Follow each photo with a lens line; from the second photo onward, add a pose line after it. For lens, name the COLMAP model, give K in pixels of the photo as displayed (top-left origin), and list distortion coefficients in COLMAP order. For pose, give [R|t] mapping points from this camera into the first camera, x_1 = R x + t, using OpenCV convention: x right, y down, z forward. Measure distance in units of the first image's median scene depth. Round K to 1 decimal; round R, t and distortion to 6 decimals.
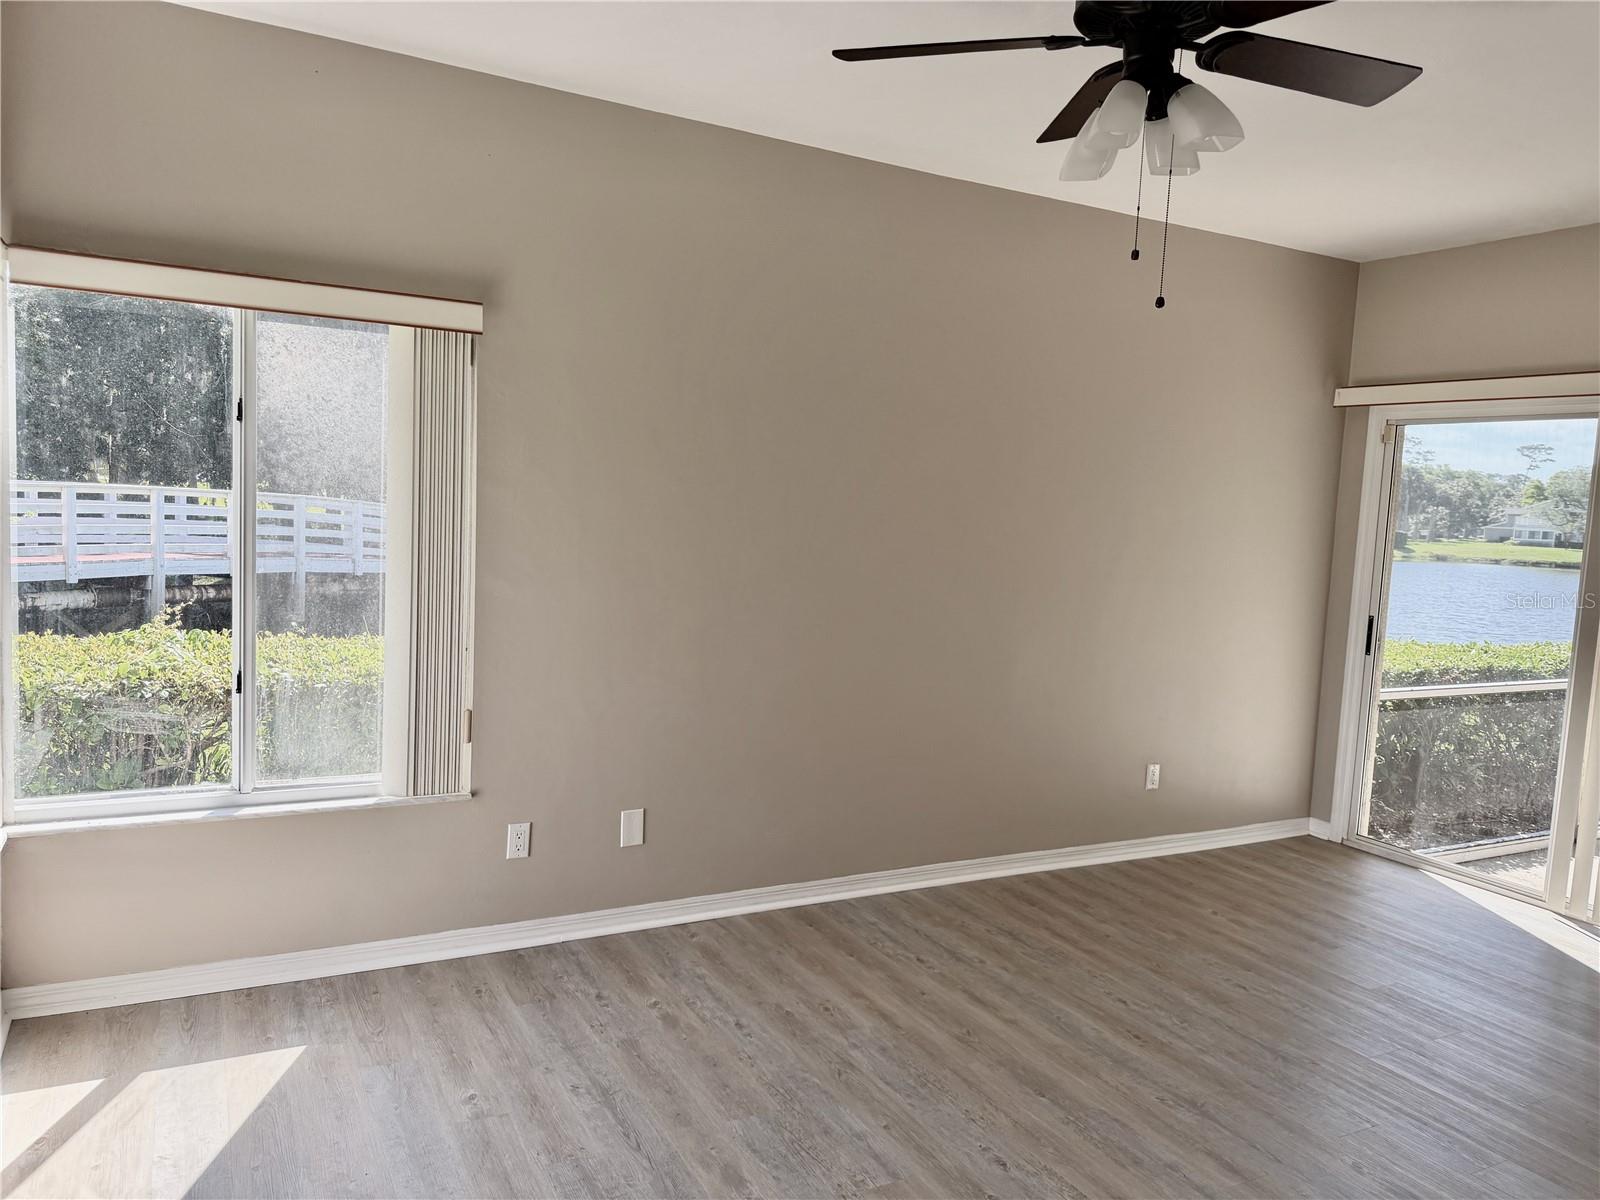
lens RADIAL K [[1132.2, 0, 803.6], [0, 1132.2, 610.5], [0, 0, 1]] dist [0.079971, -0.095269]
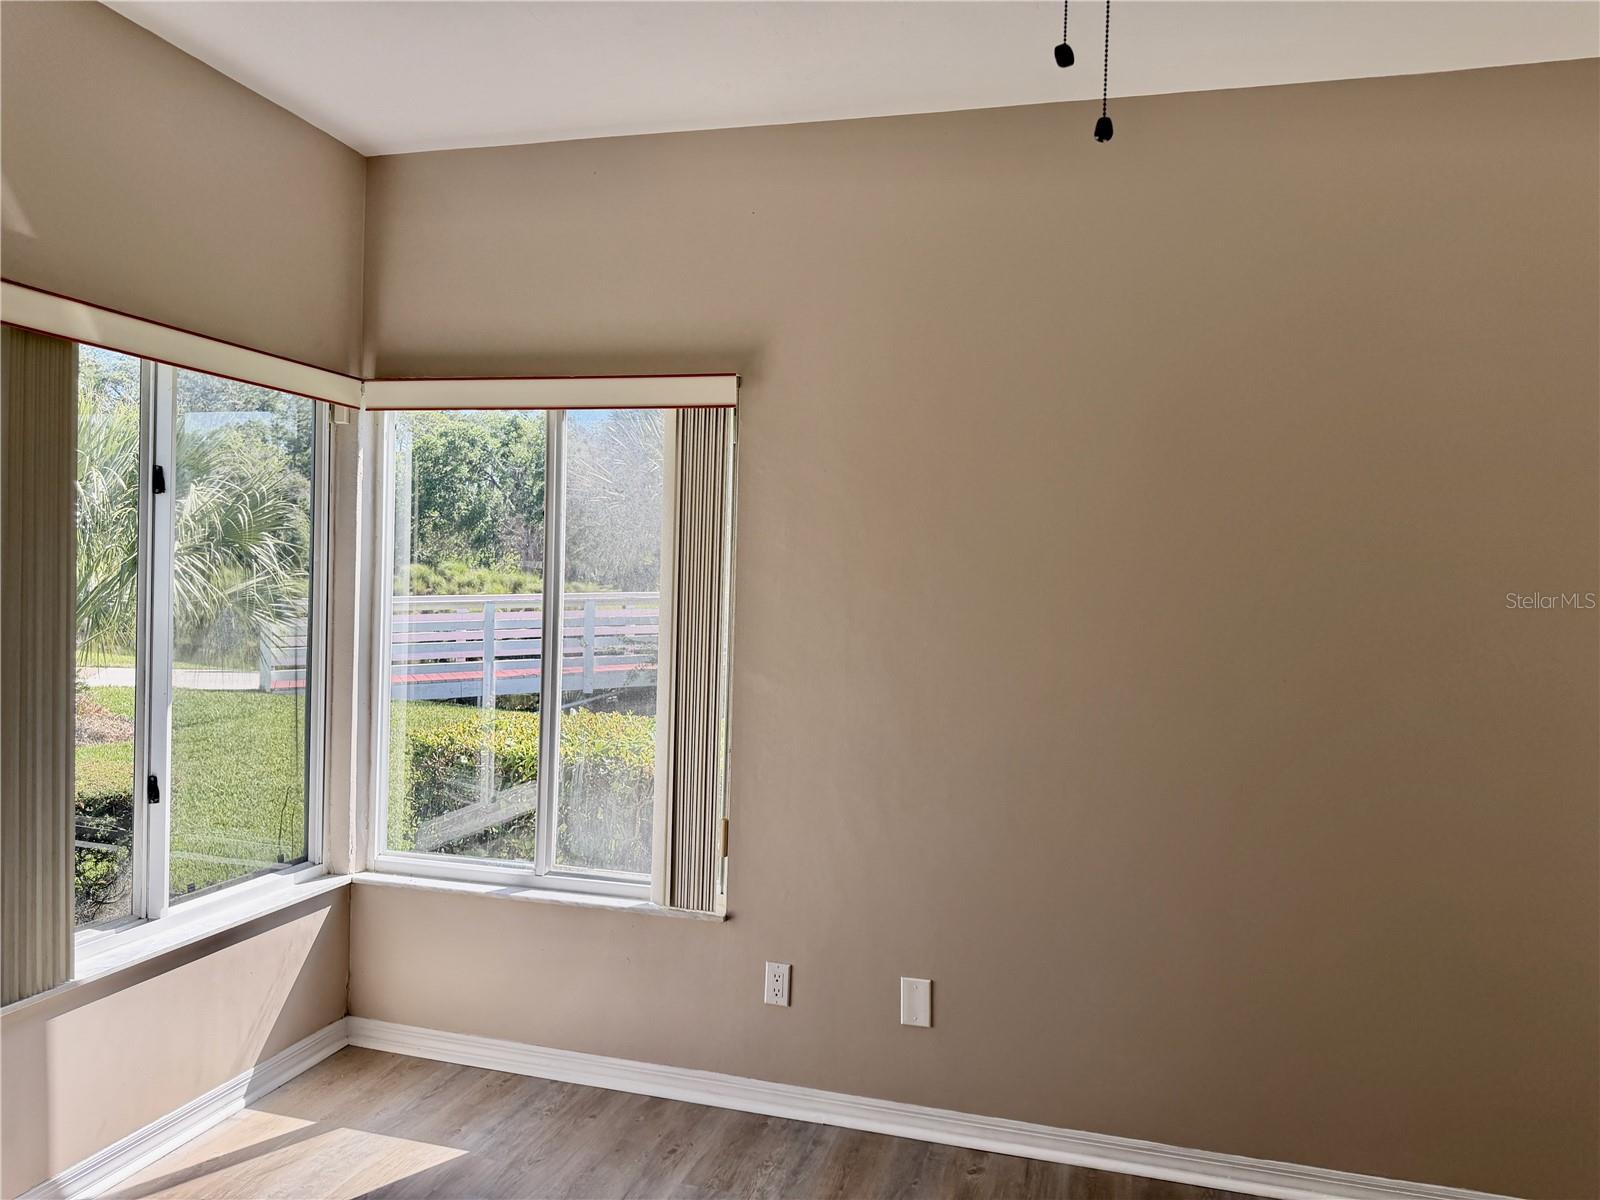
lens RADIAL K [[1132.2, 0, 803.6], [0, 1132.2, 610.5], [0, 0, 1]] dist [0.079971, -0.095269]
pose [[0.721281, -0.007605, -0.692601, 0.244849], [-0.063819, 0.994956, -0.077387, -0.007878], [0.689697, 0.100019, 0.717158, 0.254972]]
